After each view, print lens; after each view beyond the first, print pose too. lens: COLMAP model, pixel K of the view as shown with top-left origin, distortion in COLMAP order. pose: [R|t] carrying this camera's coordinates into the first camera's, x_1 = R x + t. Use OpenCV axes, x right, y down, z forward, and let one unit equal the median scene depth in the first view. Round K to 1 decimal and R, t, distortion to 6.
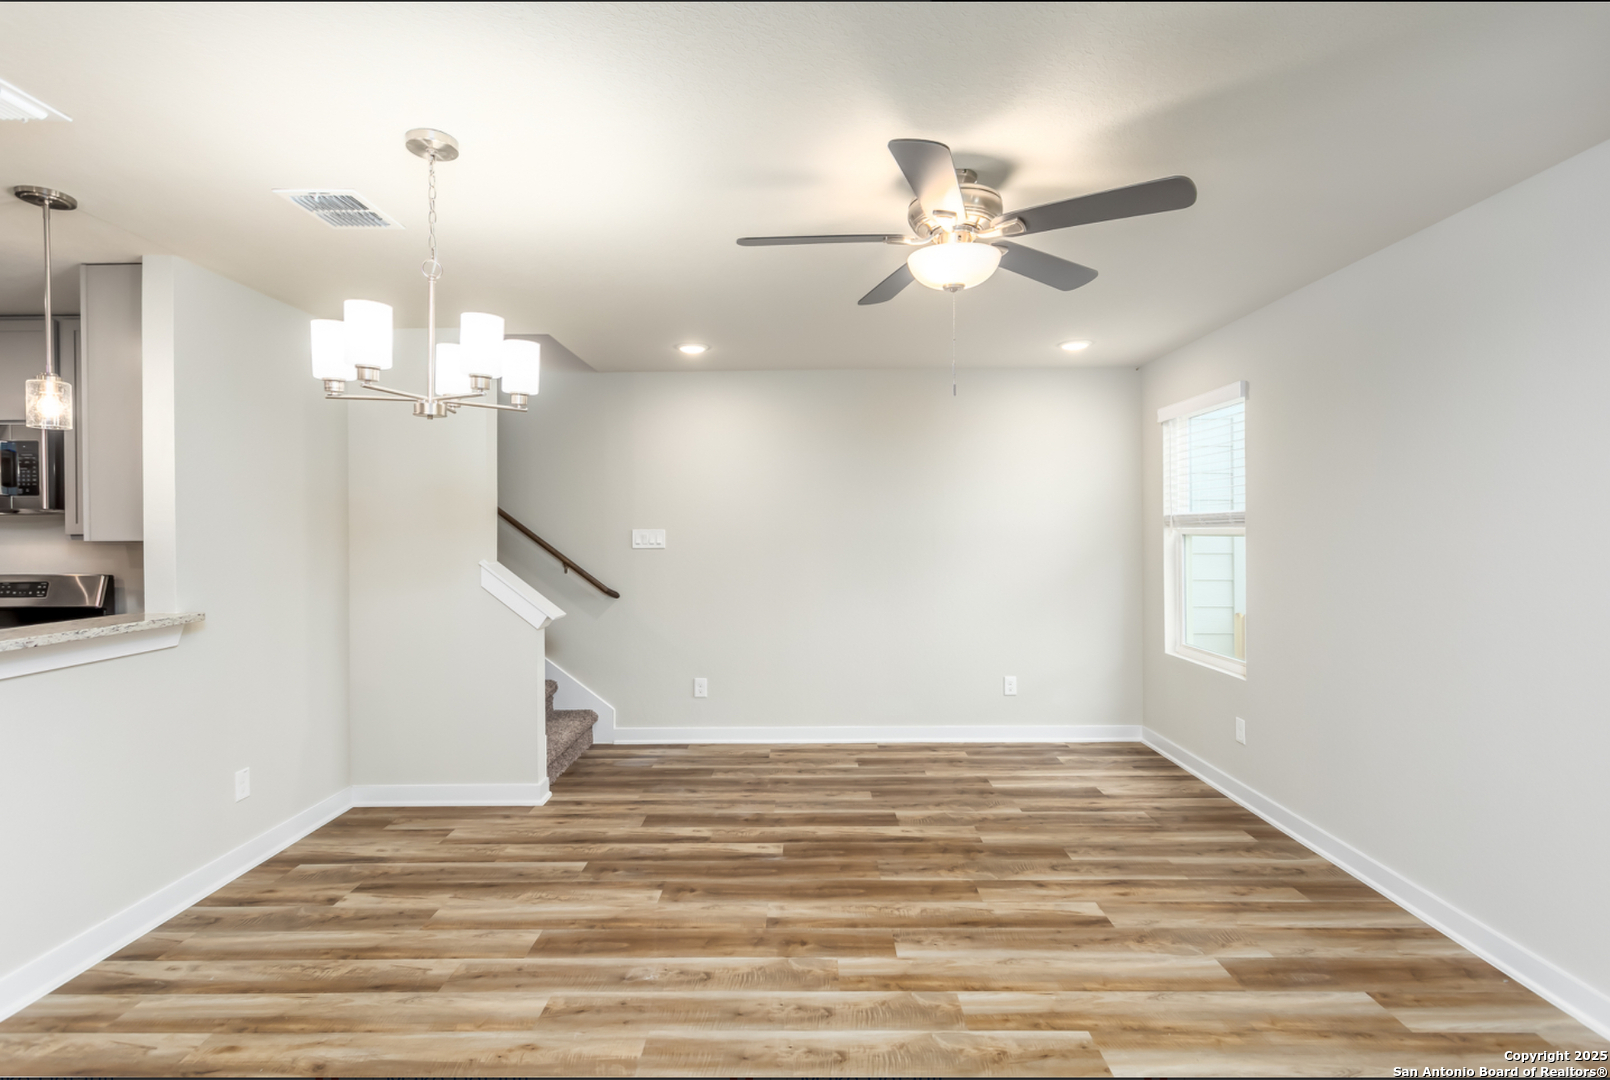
lens RADIAL K [[764.8, 0, 800.7], [0, 764.8, 540.2], [0, 0, 1]] dist [0.002055, 0.001179]
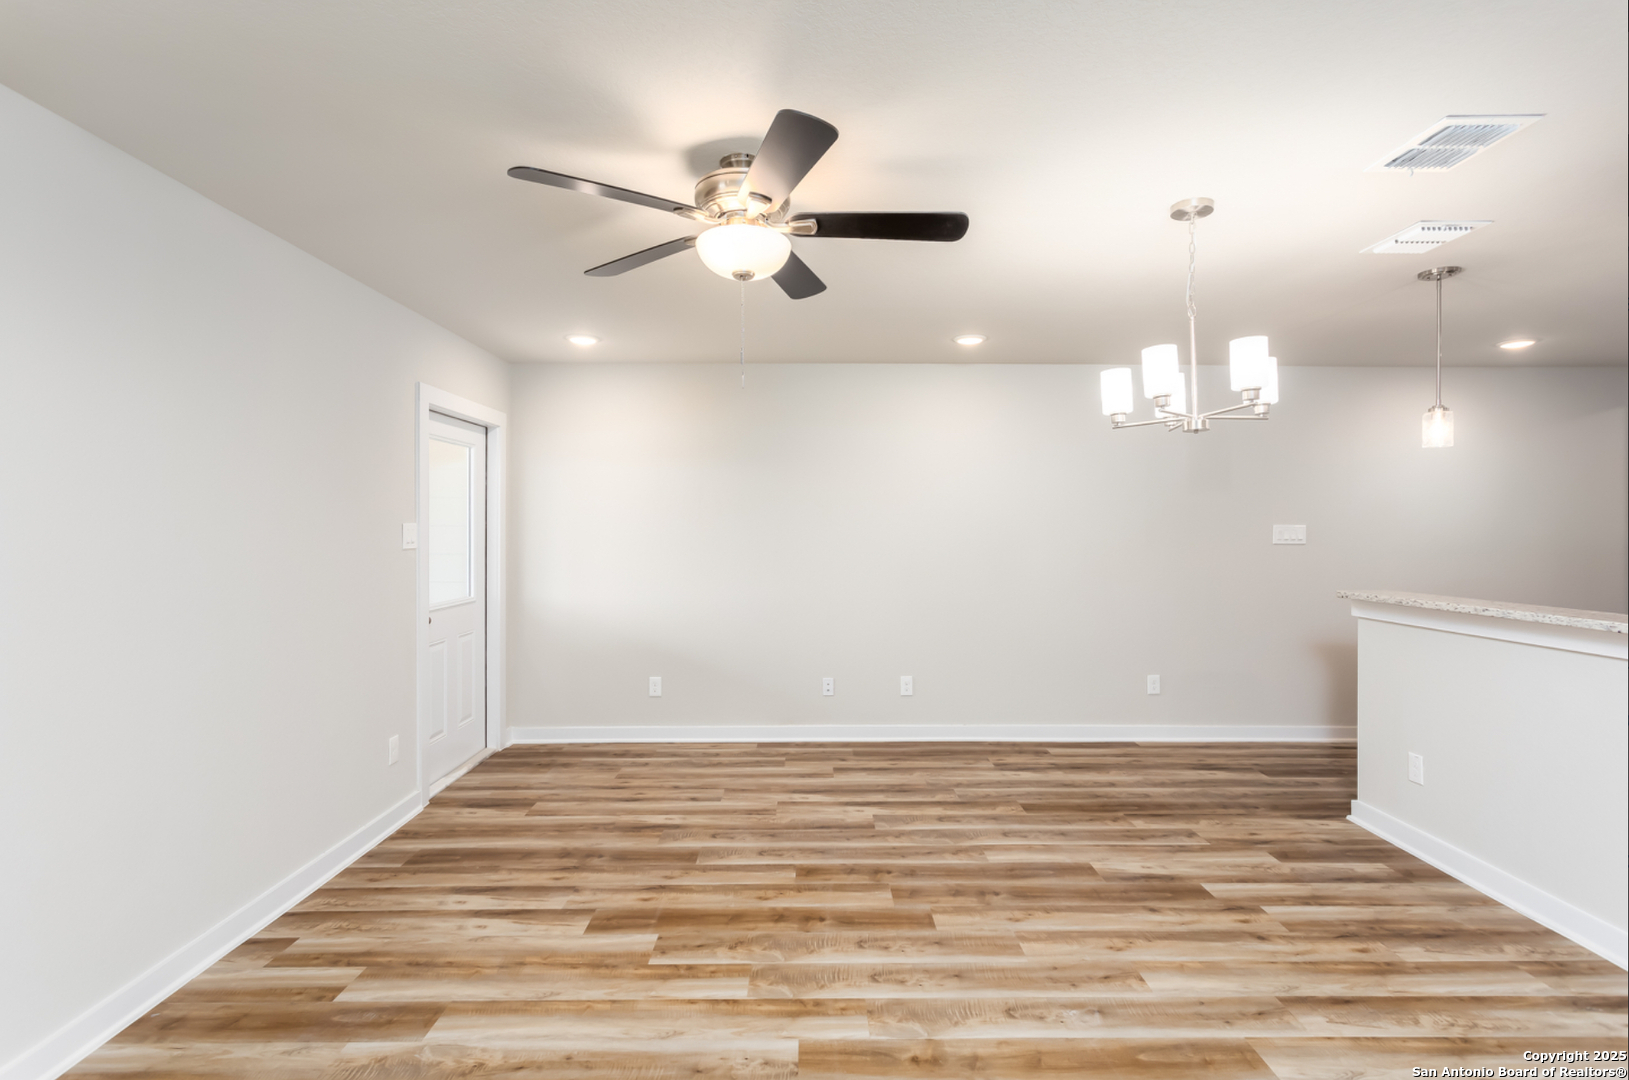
lens RADIAL K [[773.8, 0, 819.1], [0, 773.8, 527.6], [0, 0, 1]] dist [0.002055, 0.001179]
pose [[-0.999676, 0.006618, -0.024597, 0.119823], [0.006316, 0.999904, 0.012343, -0.024266], [0.024676, 0.012183, -0.999621, 1.822757]]
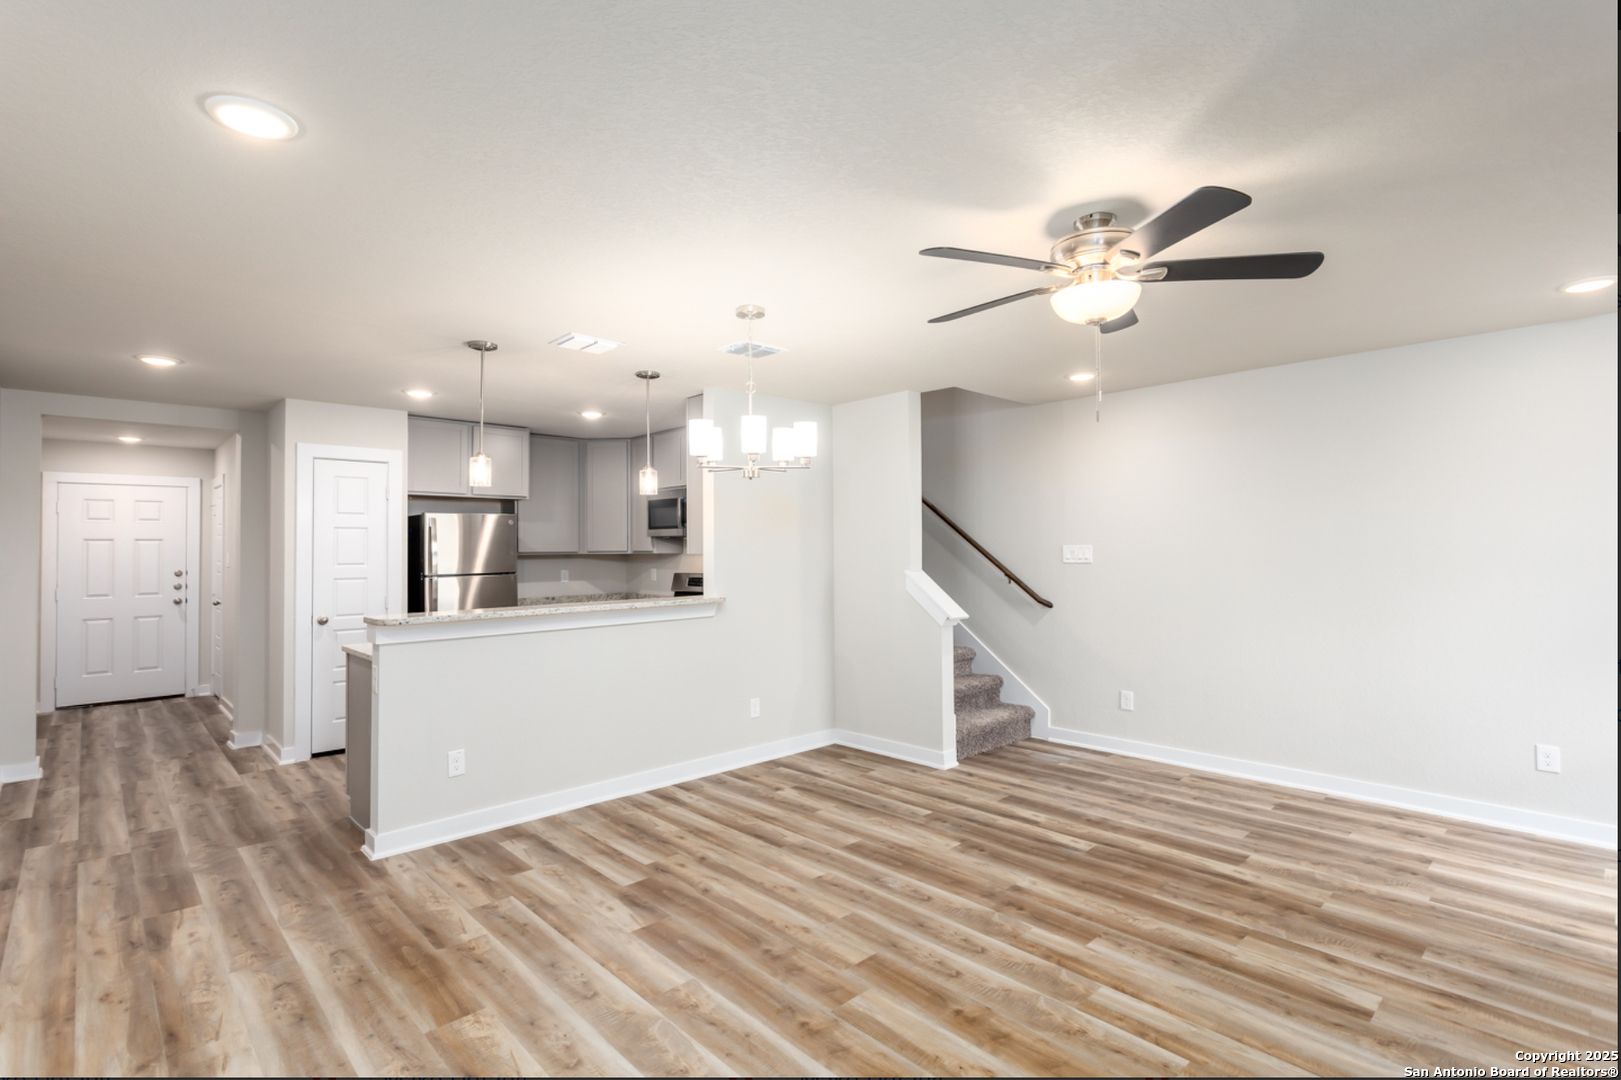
lens RADIAL K [[770.0, 0, 807.0], [0, 770.0, 543.3], [0, 0, 1]] dist [0.002055, 0.001179]
pose [[0.691184, -0.005312, -0.722659, 0.633721], [-0.004590, 0.999921, -0.011740, -0.004227], [0.722664, 0.011432, 0.691105, -0.033088]]
